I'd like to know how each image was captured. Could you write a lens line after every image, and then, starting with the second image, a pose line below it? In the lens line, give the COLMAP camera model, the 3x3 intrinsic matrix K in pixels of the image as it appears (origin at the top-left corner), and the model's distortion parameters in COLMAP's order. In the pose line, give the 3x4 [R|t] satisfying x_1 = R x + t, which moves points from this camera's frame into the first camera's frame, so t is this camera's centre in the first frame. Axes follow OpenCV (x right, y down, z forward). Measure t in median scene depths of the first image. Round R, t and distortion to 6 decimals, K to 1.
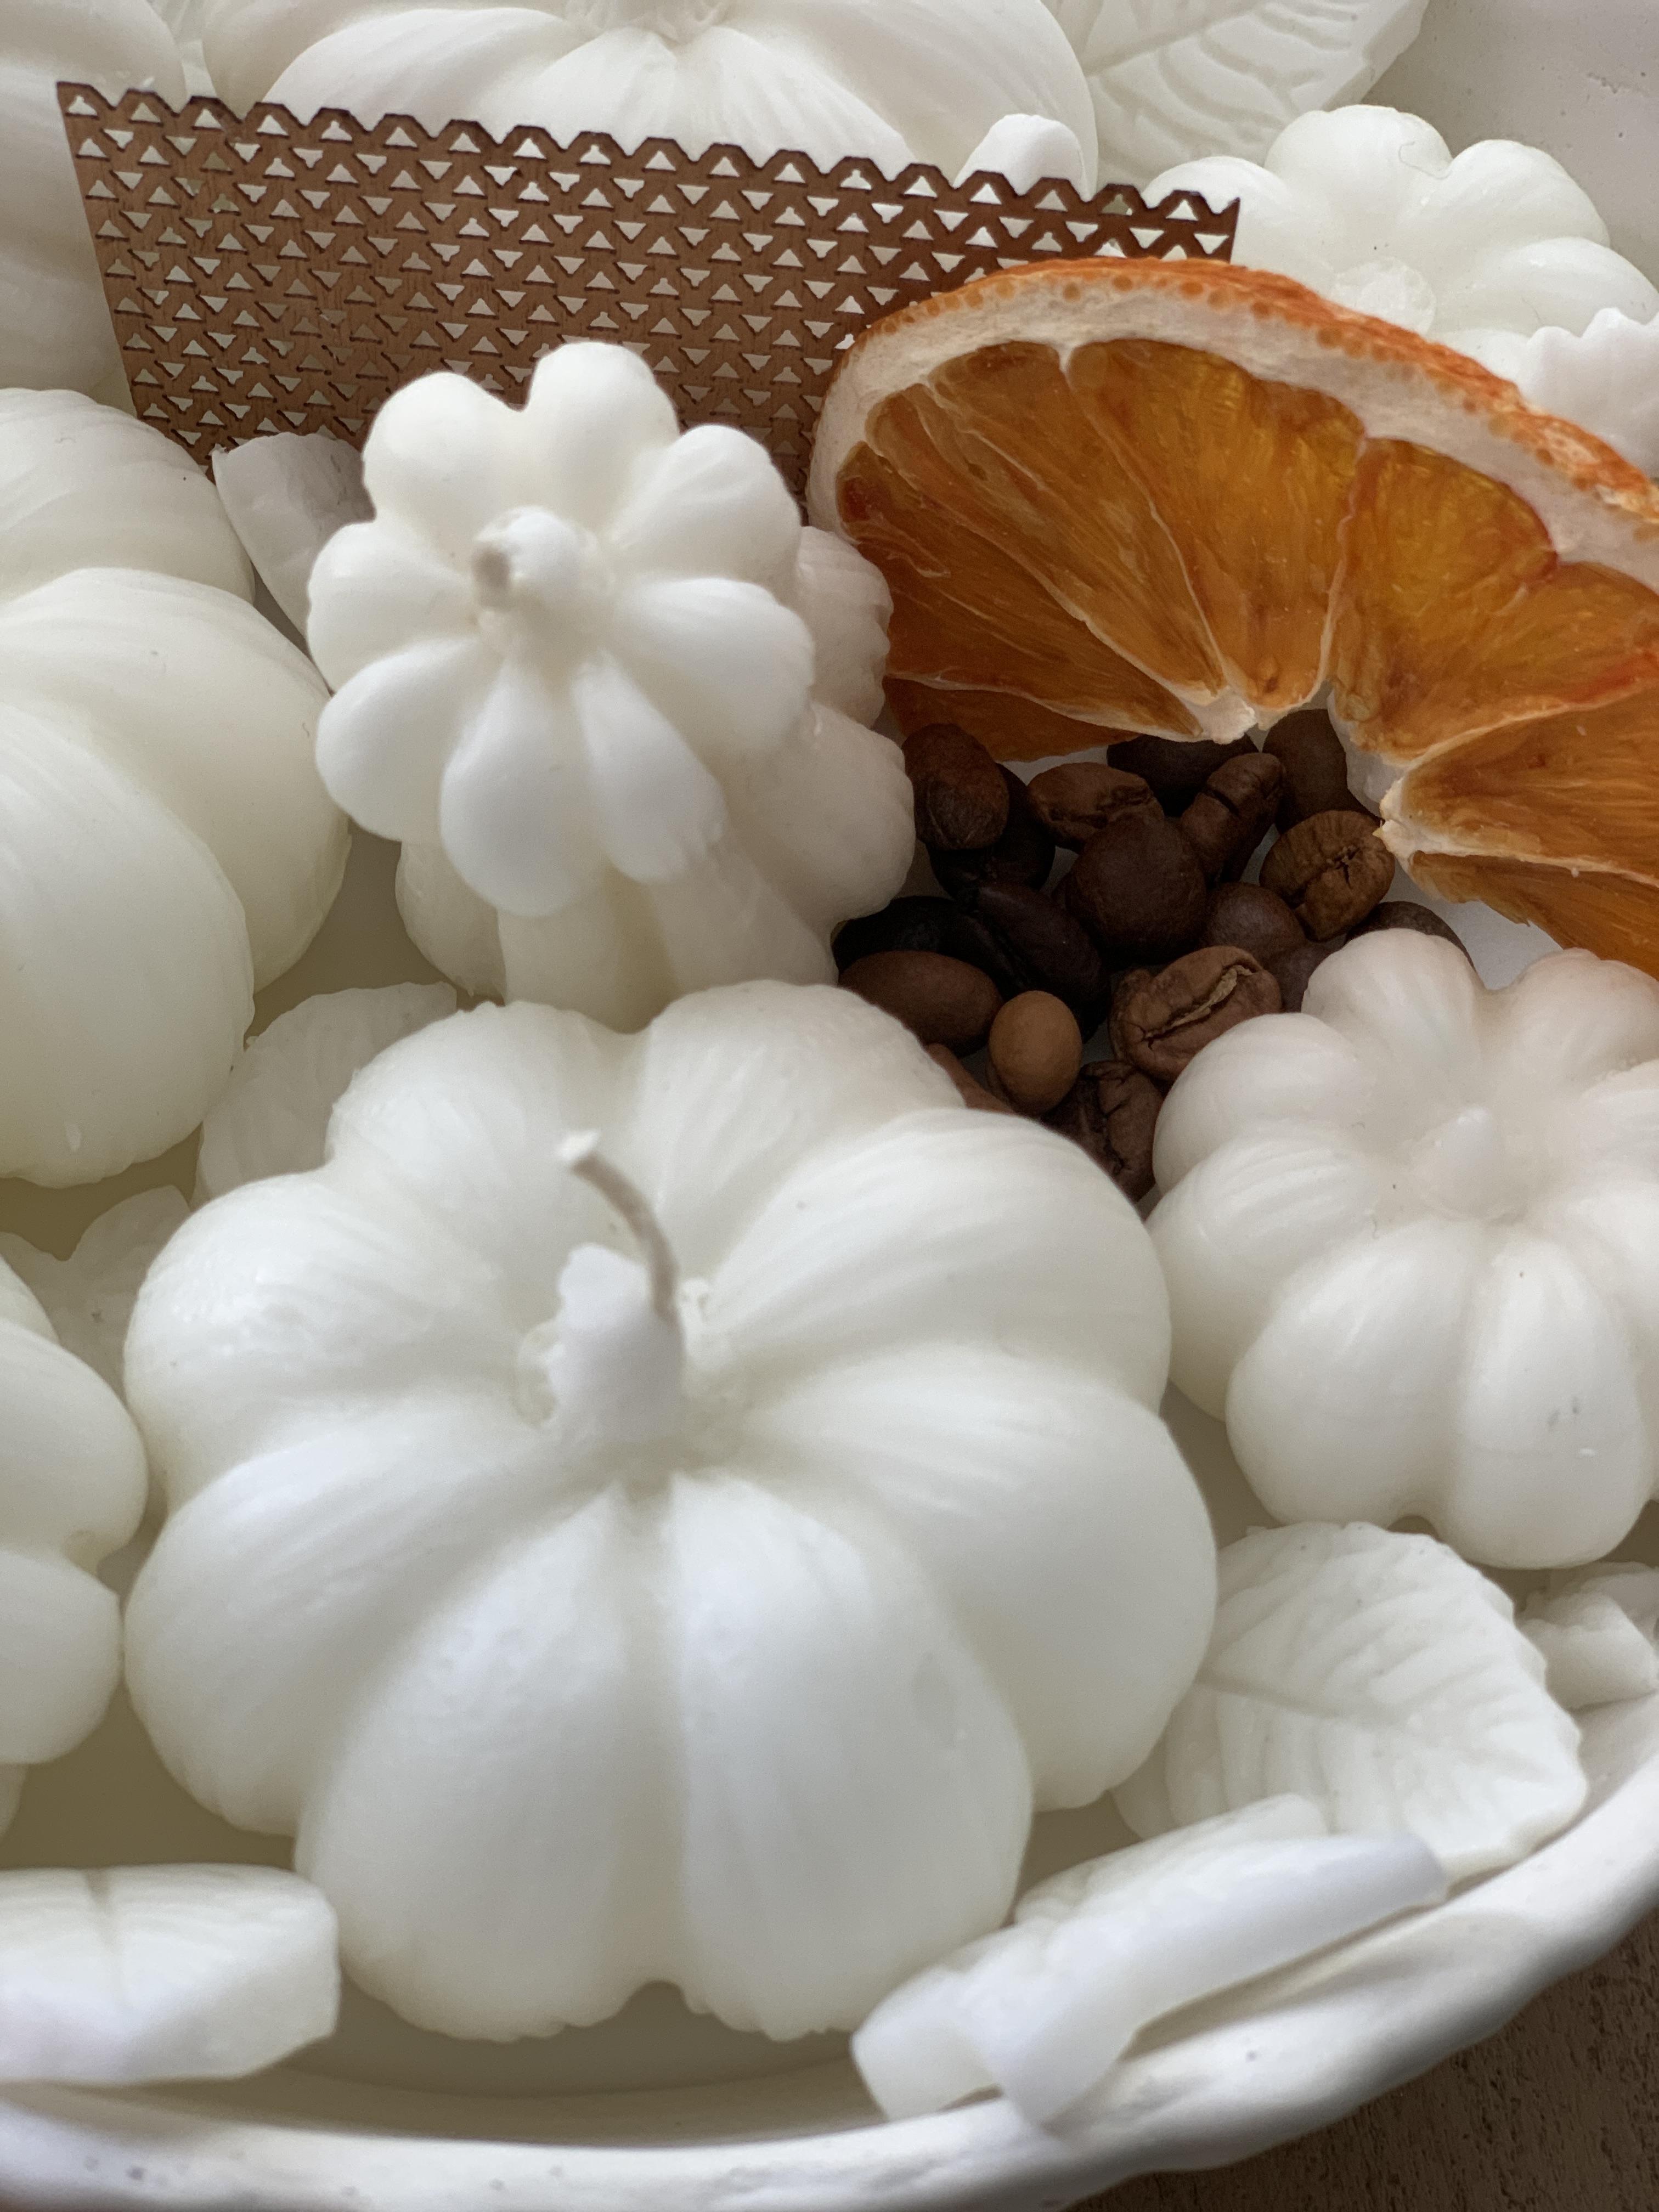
lens RADIAL K [[3399.8, 0, 829.5], [0, 3399.8, 1106.0], [0, 0, 1]] dist [0.014496, -0.045384]
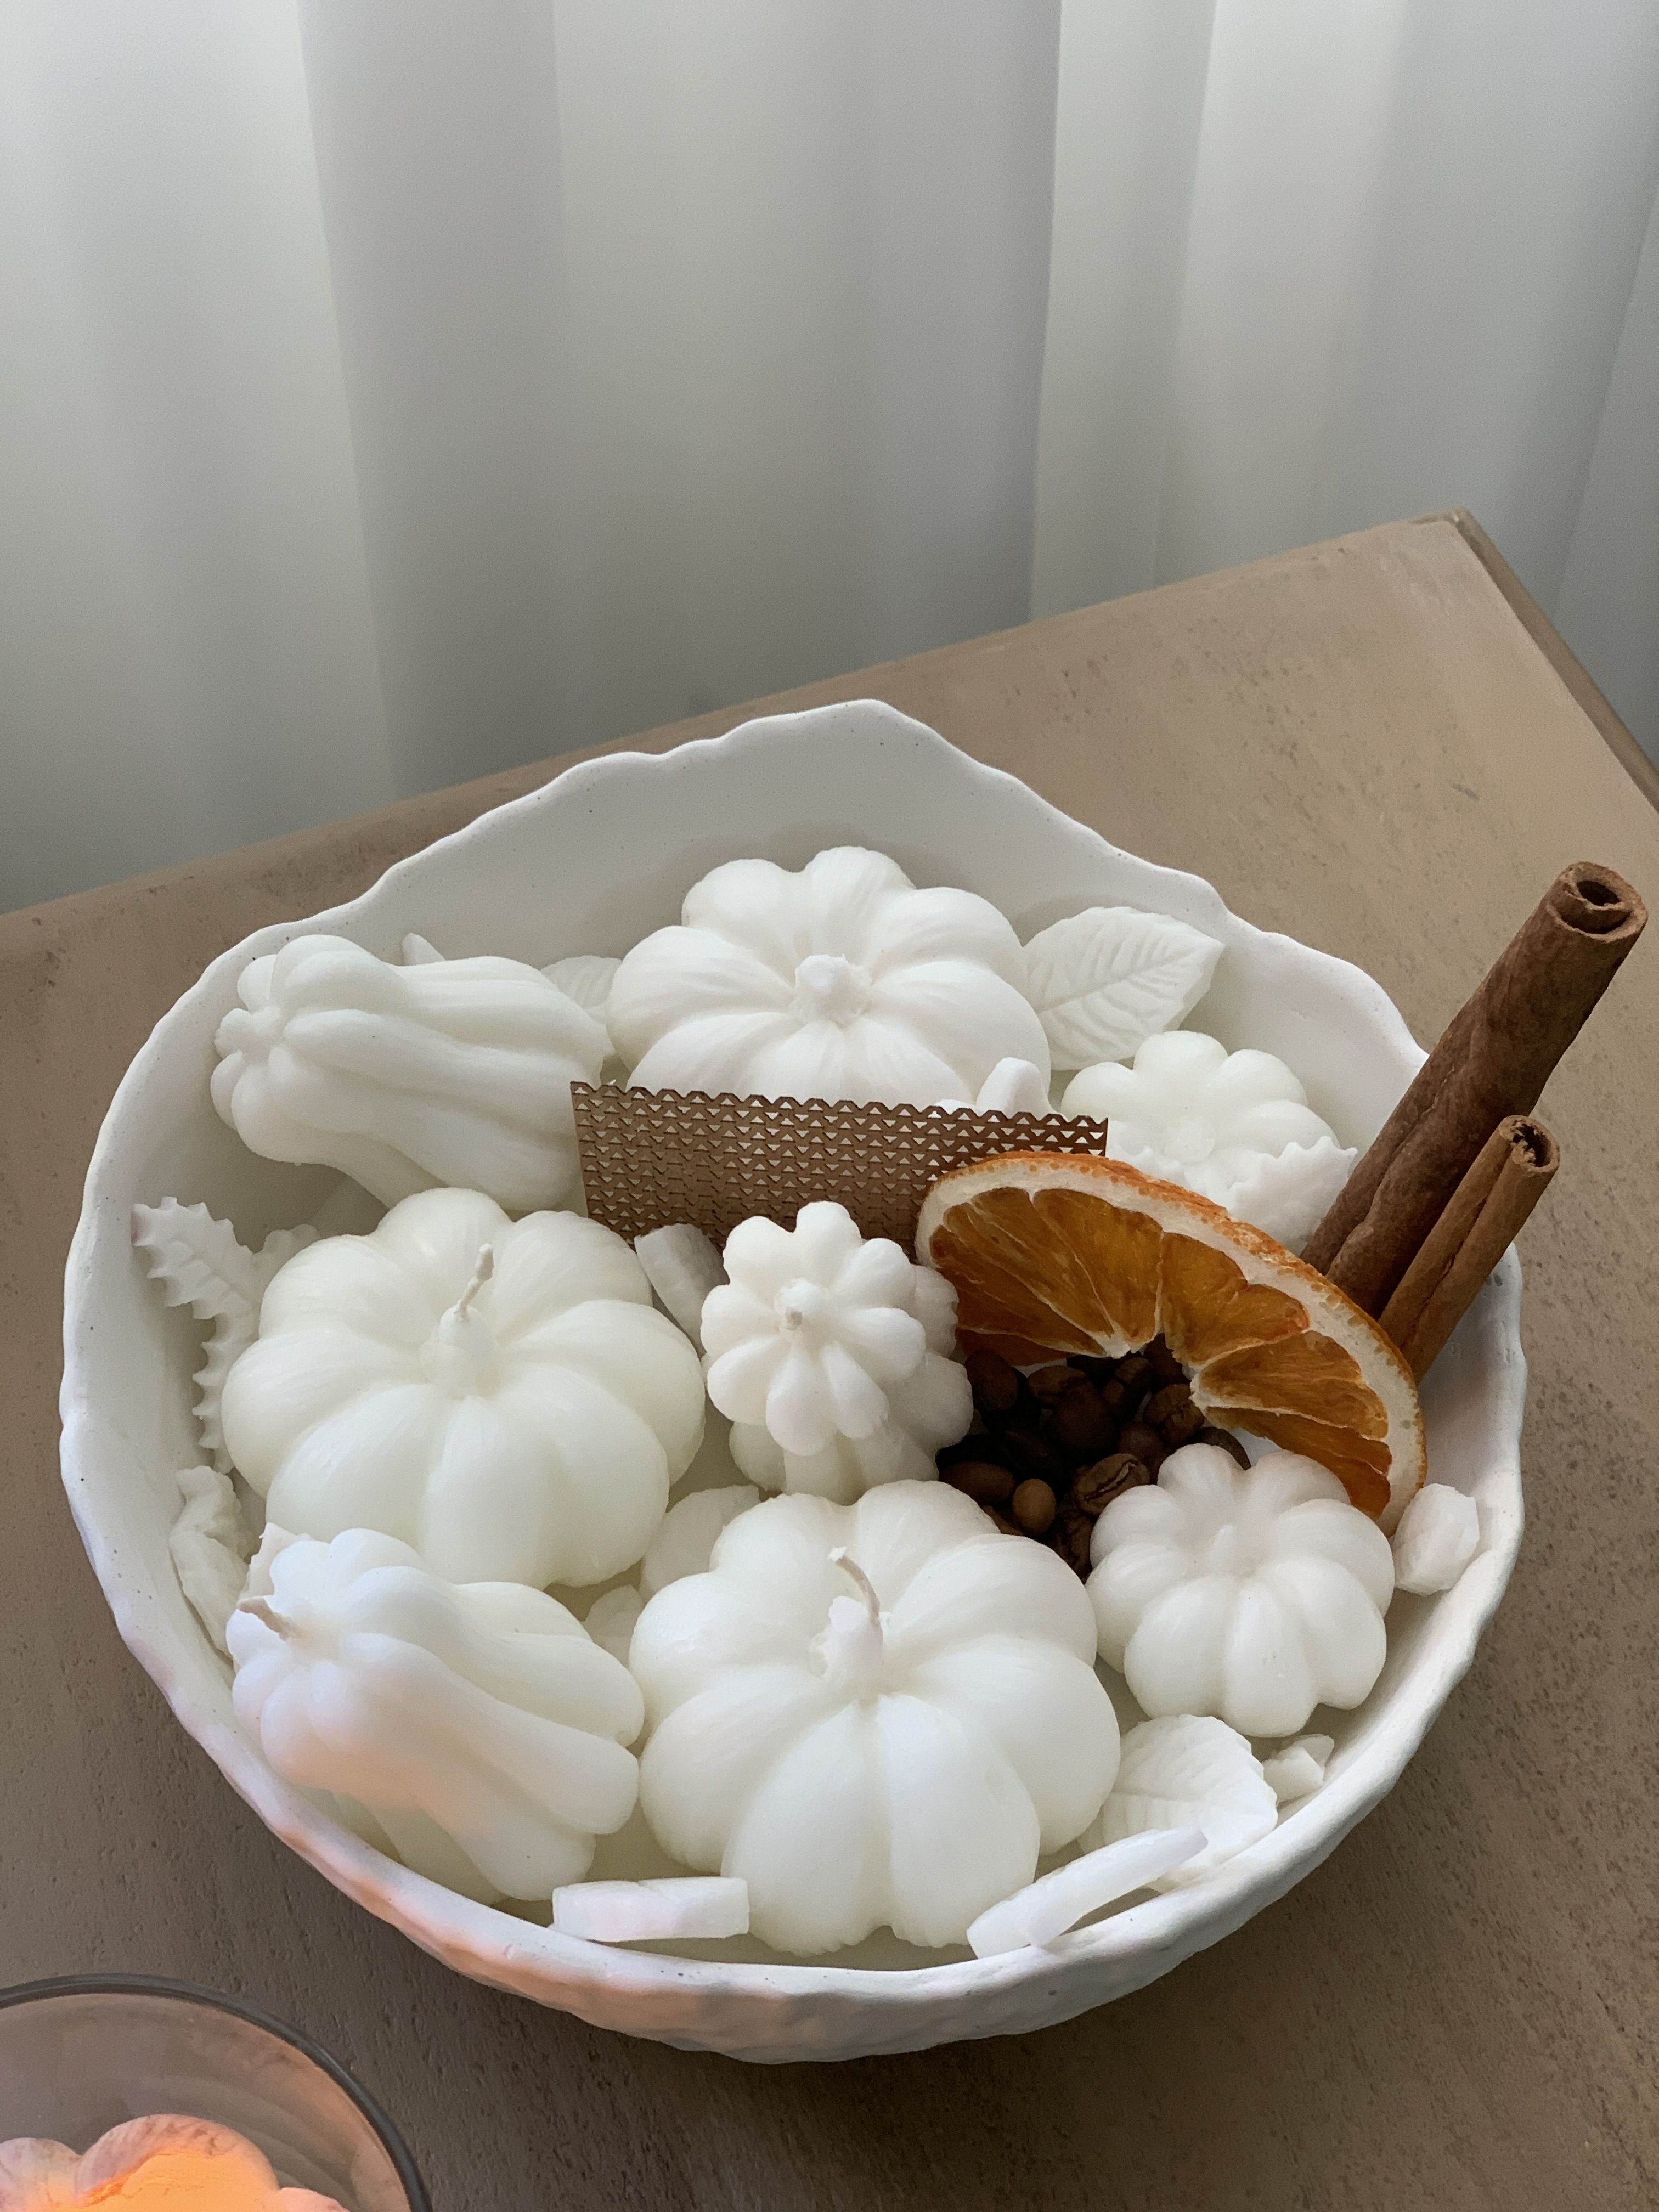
lens RADIAL K [[3366.7, 0, 829.5], [0, 3366.7, 1106.0], [0, 0, 1]] dist [-0.035865, -0.228935]
pose [[0.999080, -0.038634, -0.018615, -0.019724], [0.035723, 0.989900, -0.137192, 0.020843], [0.023727, 0.136401, 0.990369, -1.190938]]
